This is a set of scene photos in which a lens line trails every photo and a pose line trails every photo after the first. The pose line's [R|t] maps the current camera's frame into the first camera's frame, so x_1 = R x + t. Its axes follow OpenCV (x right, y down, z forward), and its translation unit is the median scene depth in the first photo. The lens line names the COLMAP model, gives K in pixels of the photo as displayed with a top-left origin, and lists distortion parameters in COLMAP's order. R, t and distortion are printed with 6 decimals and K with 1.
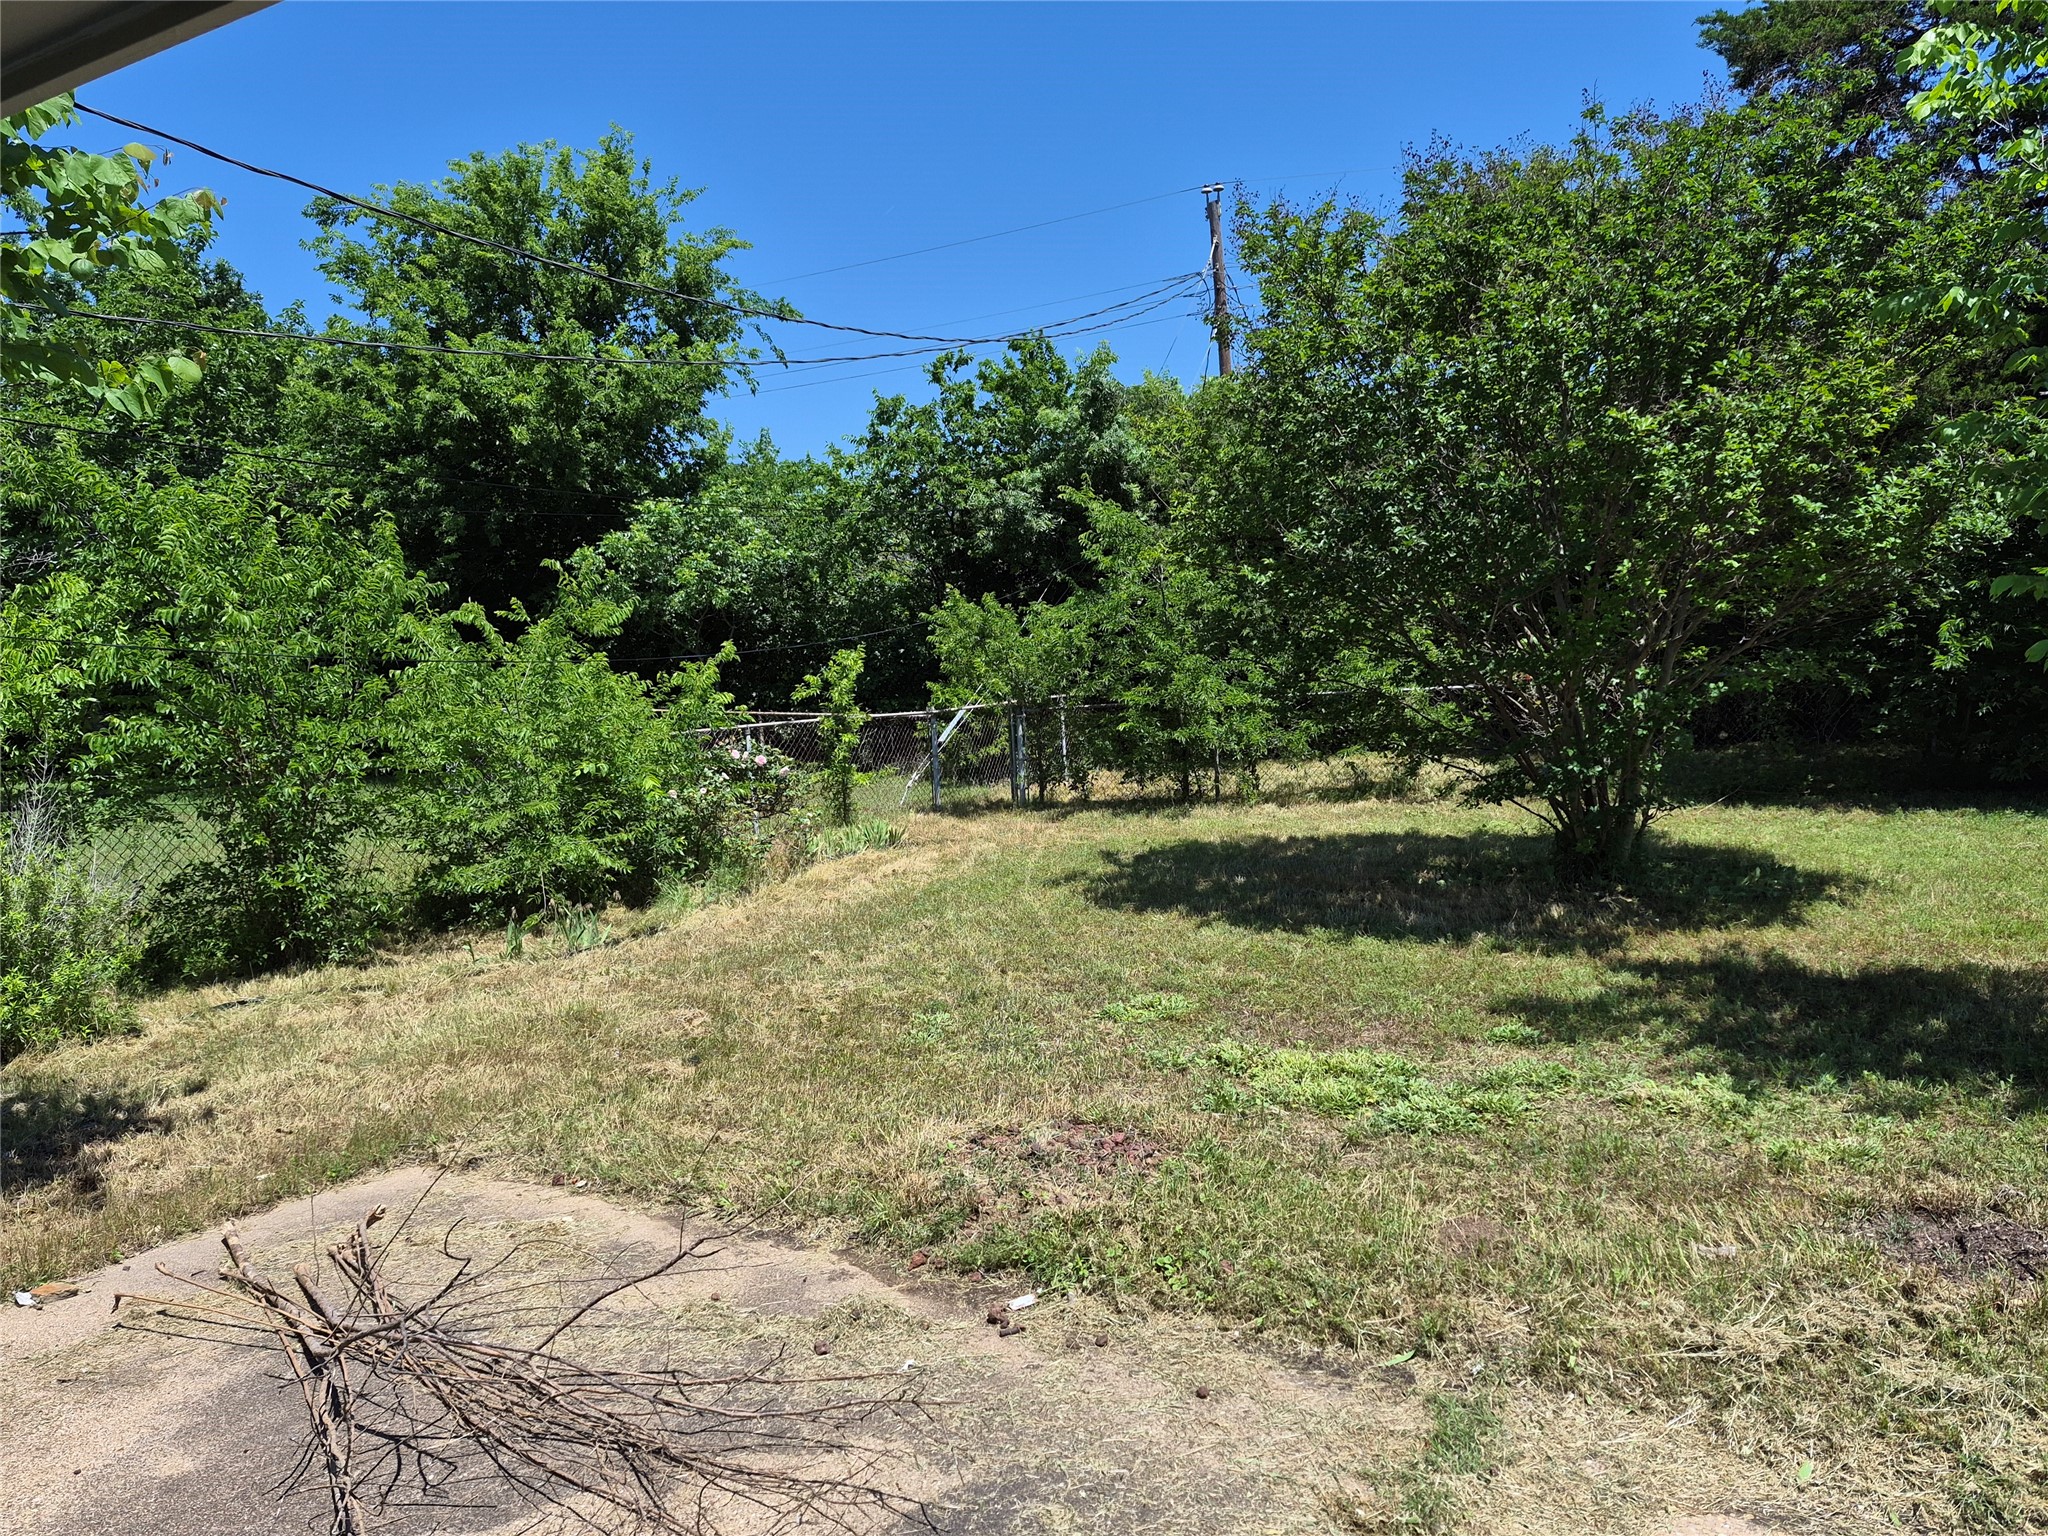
lens RADIAL K [[1406.5, 0, 1018.6], [0, 1406.5, 763.1], [0, 0, 1]] dist [0.032405, -0.016501]
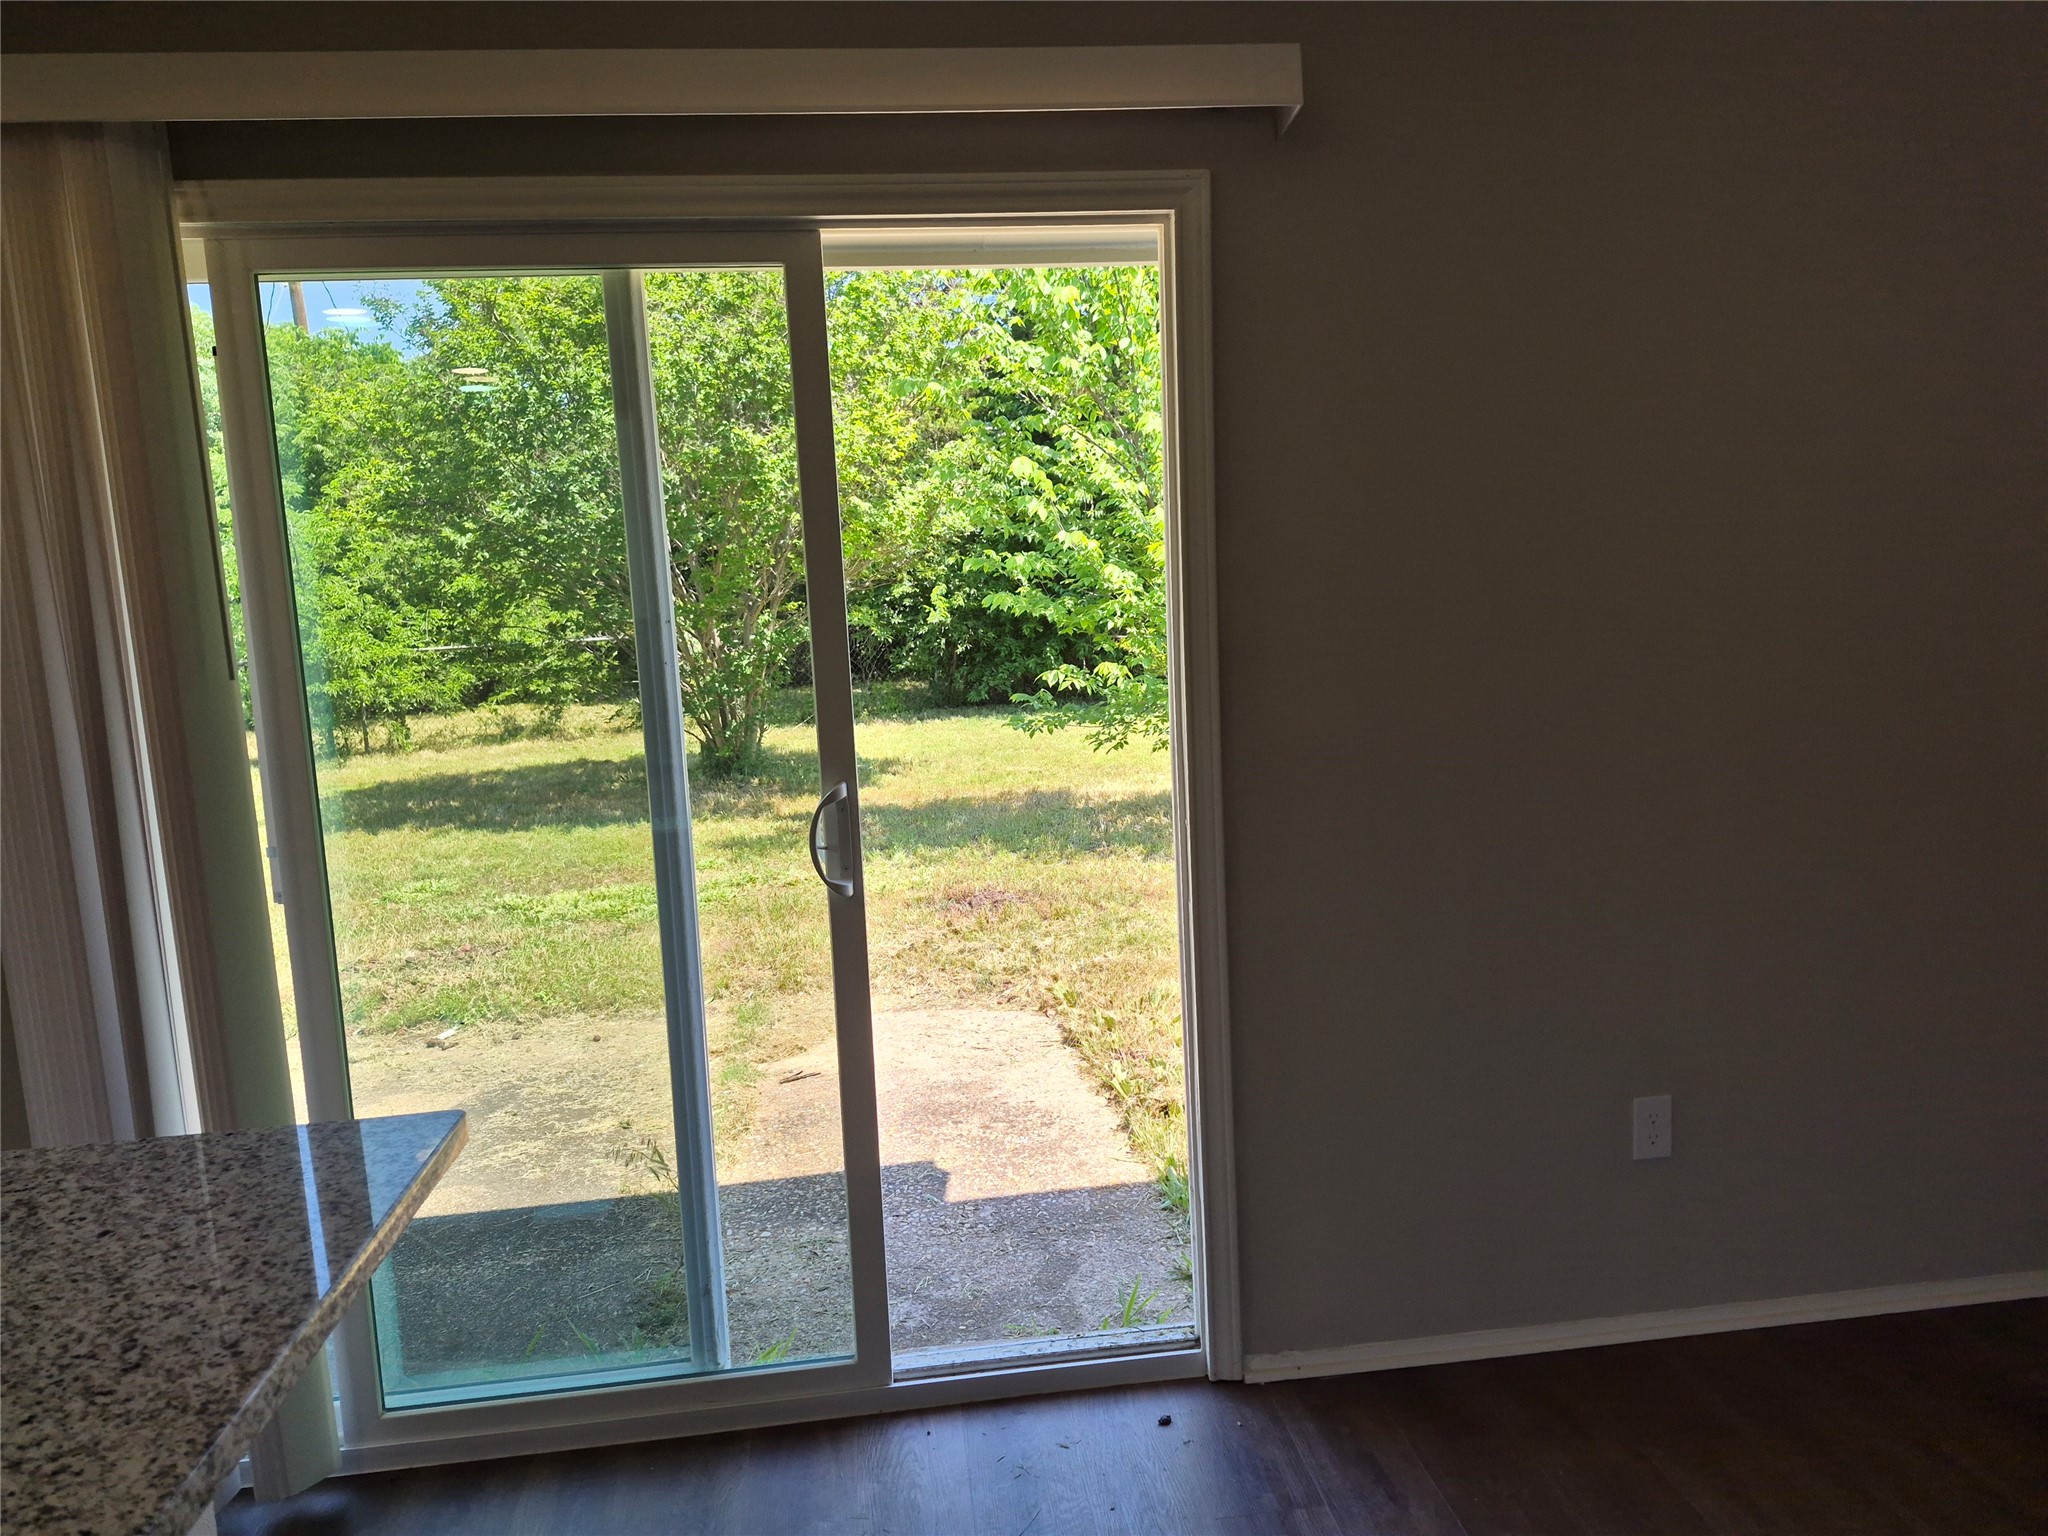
lens RADIAL K [[1406.5, 0, 1023.1], [0, 1406.5, 769.4], [0, 0, 1]] dist [0.032405, -0.016501]
pose [[0.802060, -0.069055, 0.593239, -0.179603], [0.053515, 0.997607, 0.043773, 0.036997], [-0.594842, -0.003362, 0.803836, -0.258325]]
